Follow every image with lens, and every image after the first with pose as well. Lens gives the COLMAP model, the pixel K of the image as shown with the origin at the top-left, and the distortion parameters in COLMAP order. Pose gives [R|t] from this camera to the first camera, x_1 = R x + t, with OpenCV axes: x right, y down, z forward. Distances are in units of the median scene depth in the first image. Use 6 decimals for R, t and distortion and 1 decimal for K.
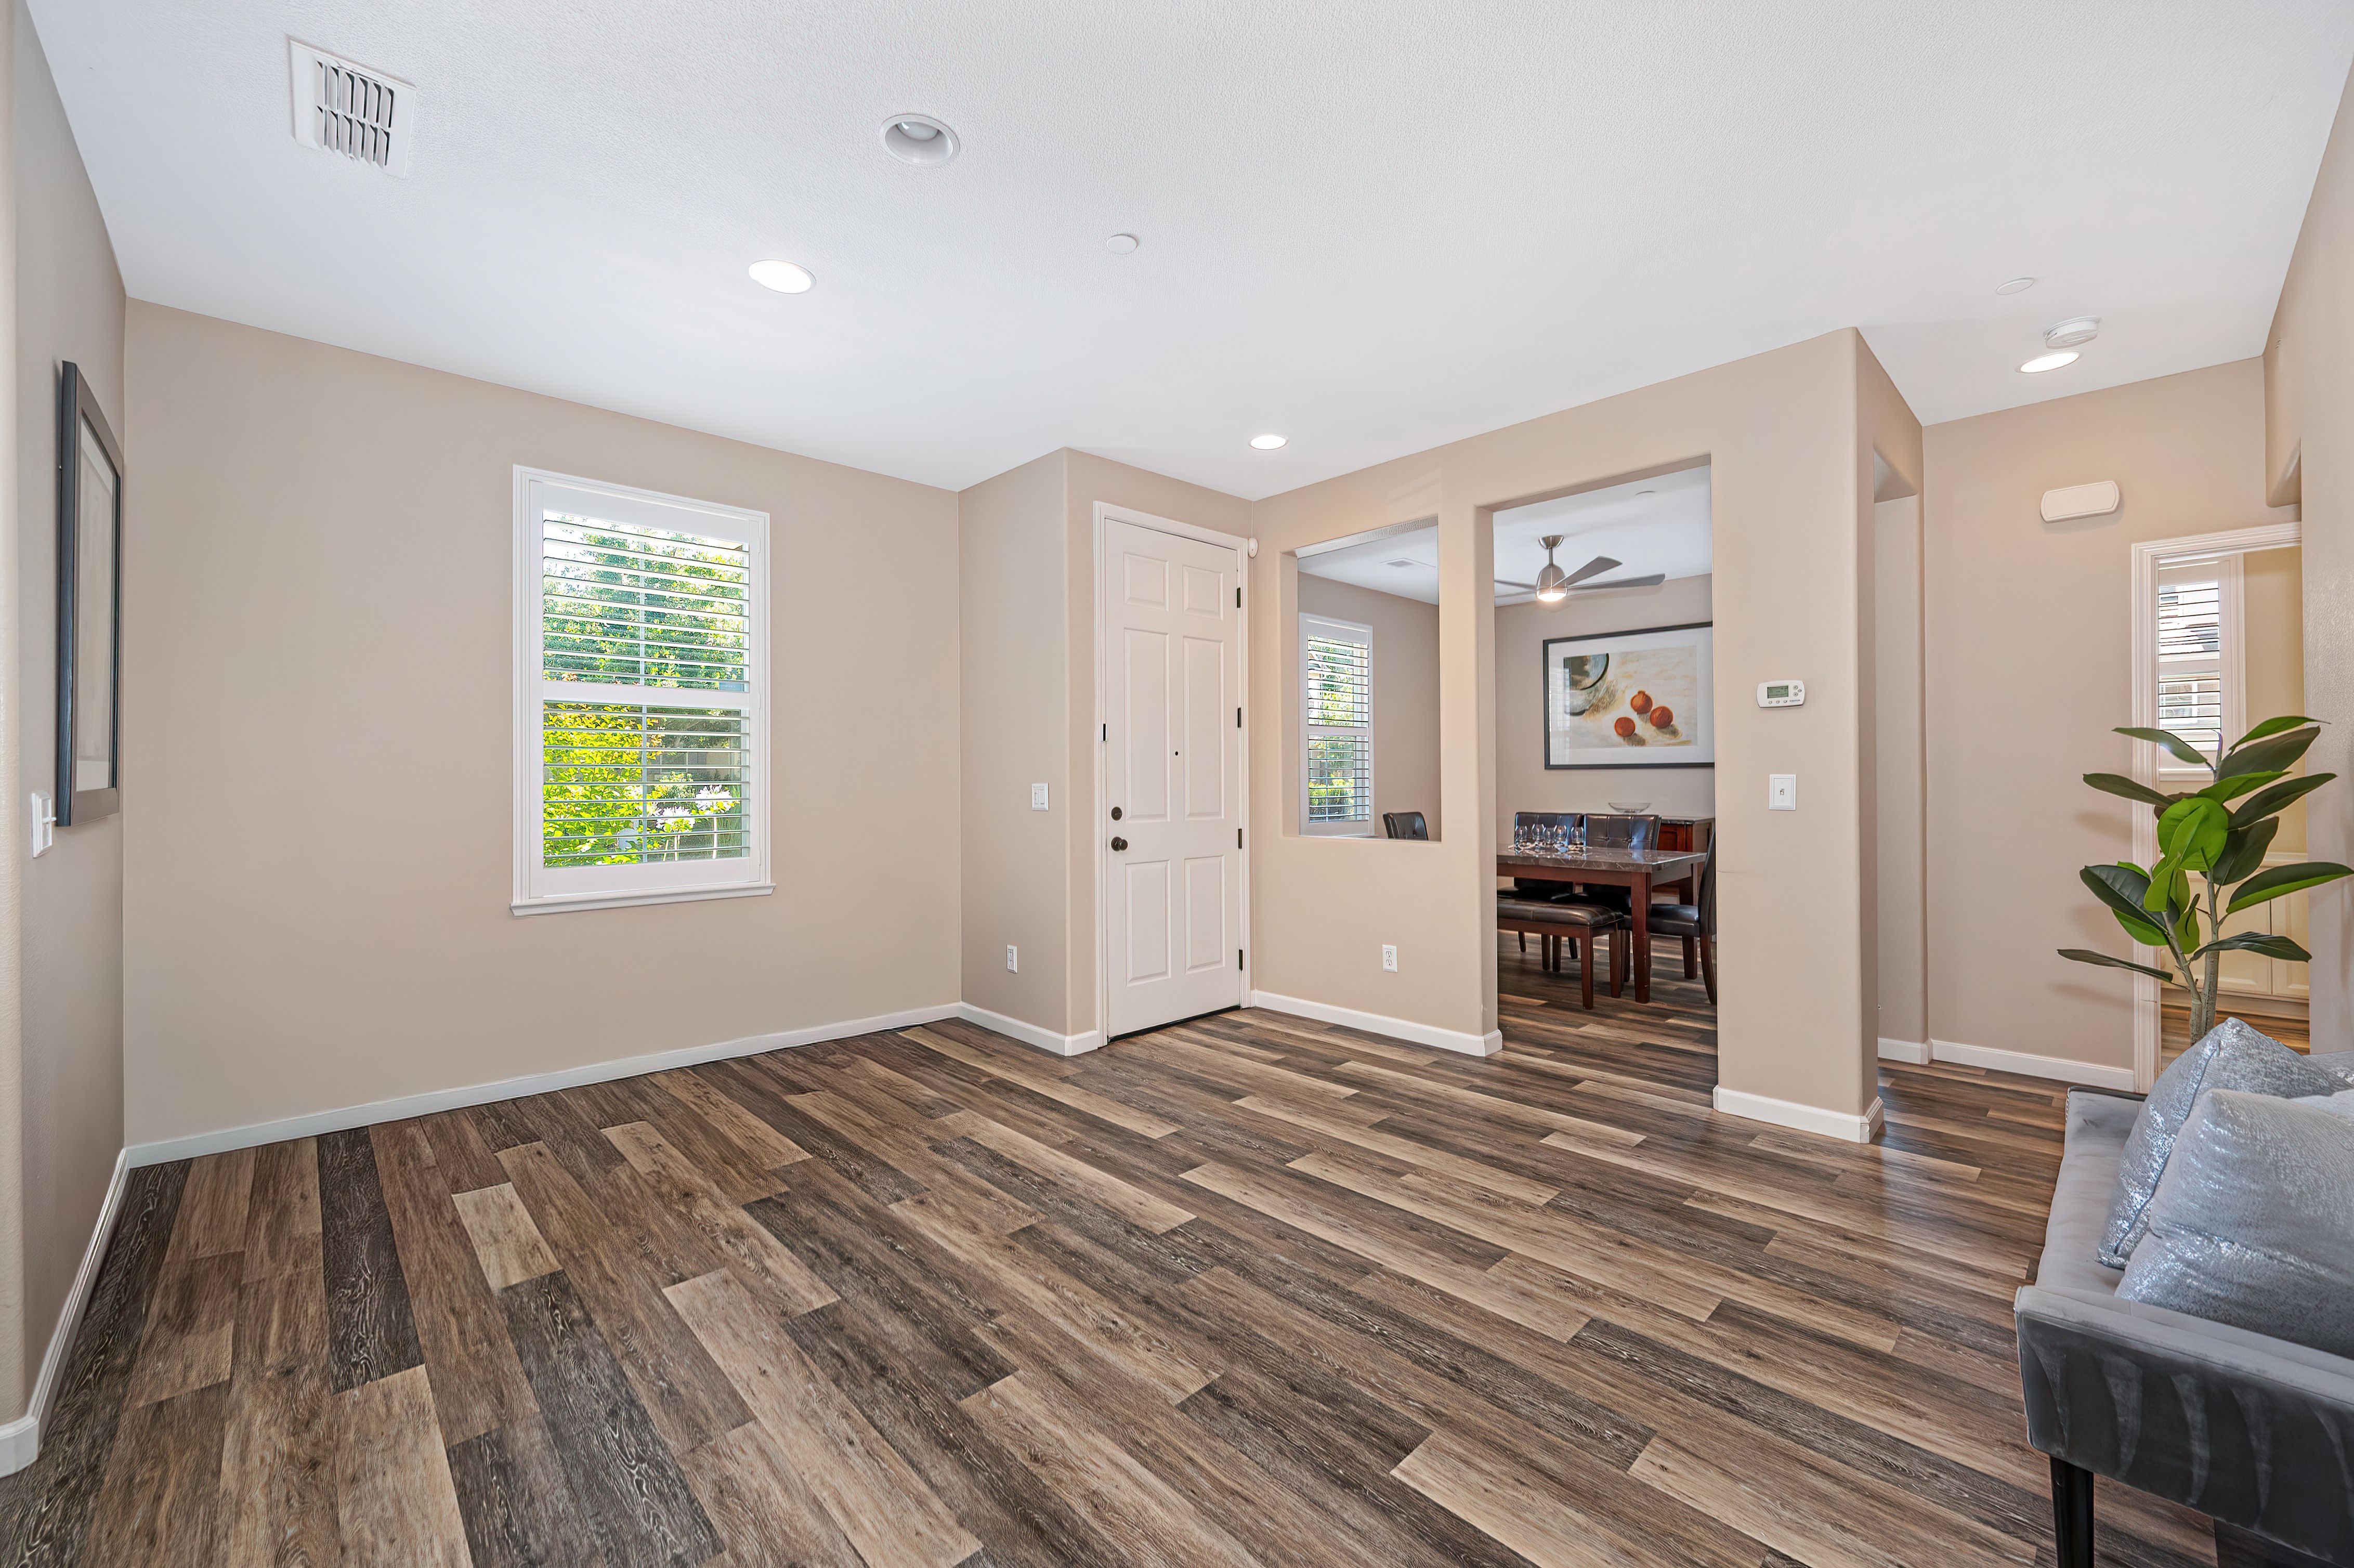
lens RADIAL K [[931.0, 0, 1177.2], [0, 931.0, 777.3], [0, 0, 1]] dist [-0.001169, -0.000332]
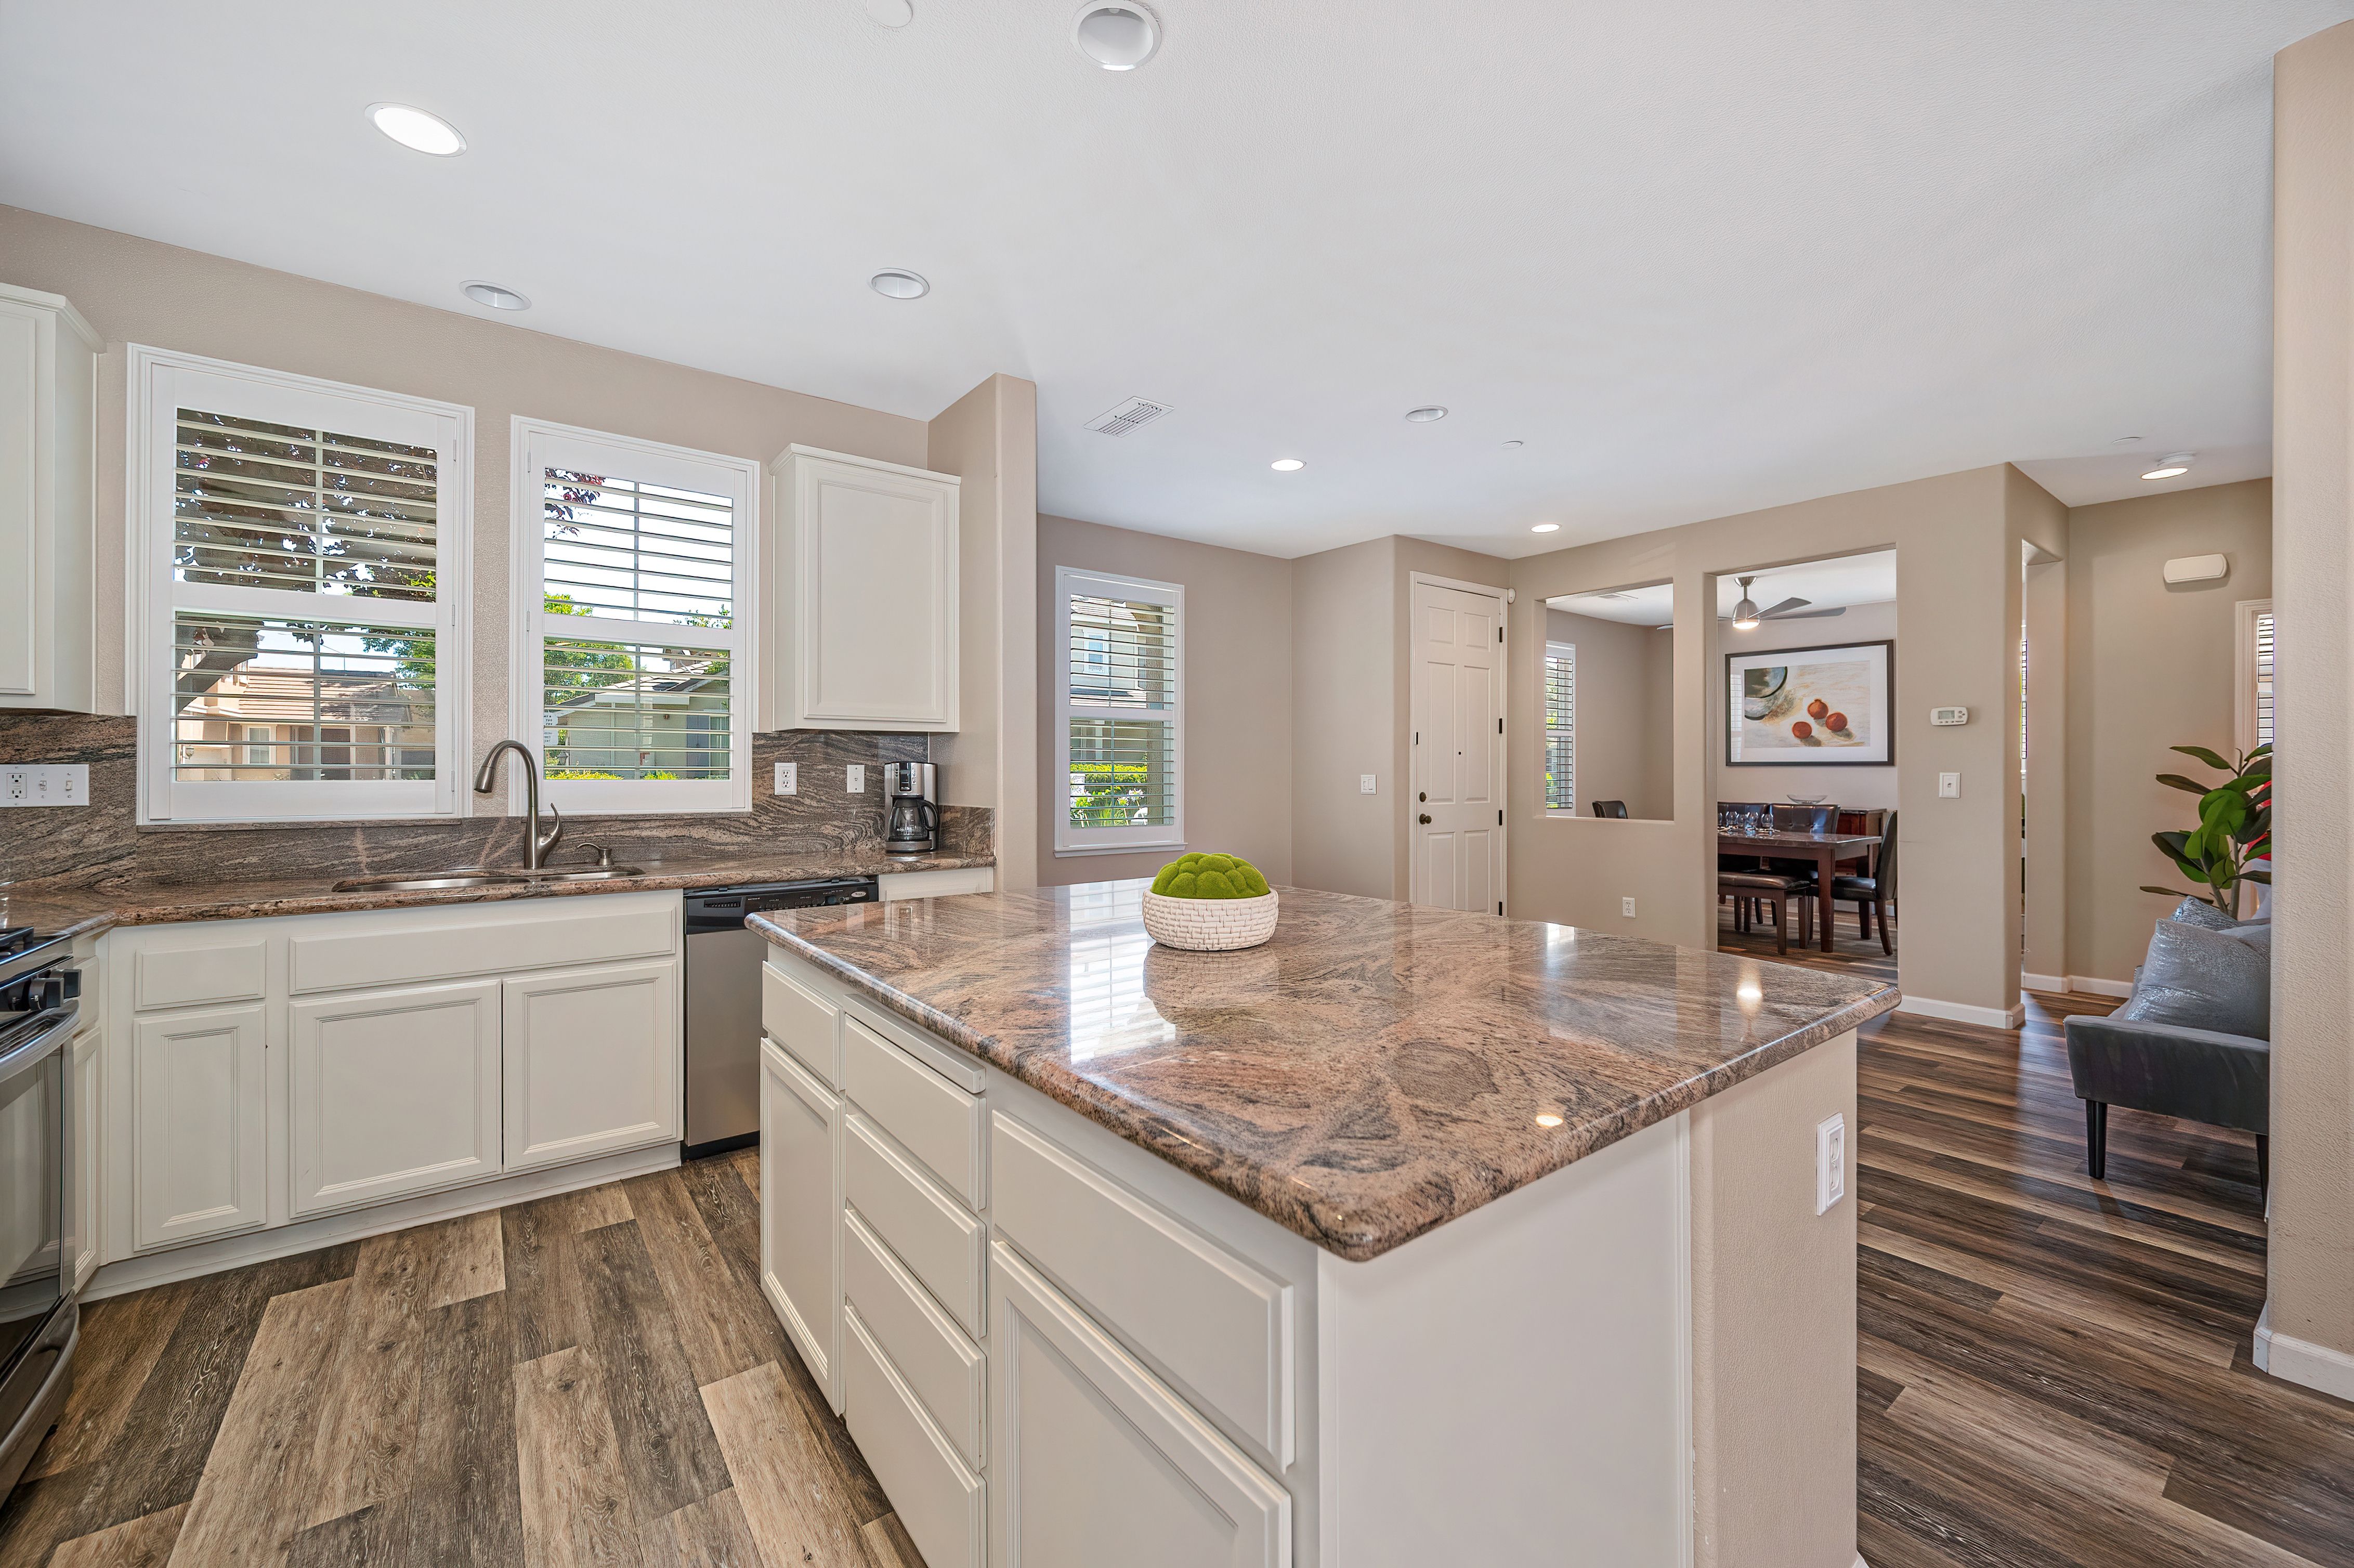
lens RADIAL K [[931.0, 0, 1178.4], [0, 931.0, 769.1], [0, 0, 1]] dist [-0.001169, -0.000332]
pose [[0.993369, 0.007666, -0.114716, -0.313500], [-0.007593, 0.999971, 0.001074, -0.001247], [0.114721, -0.000196, 0.993398, -0.480743]]
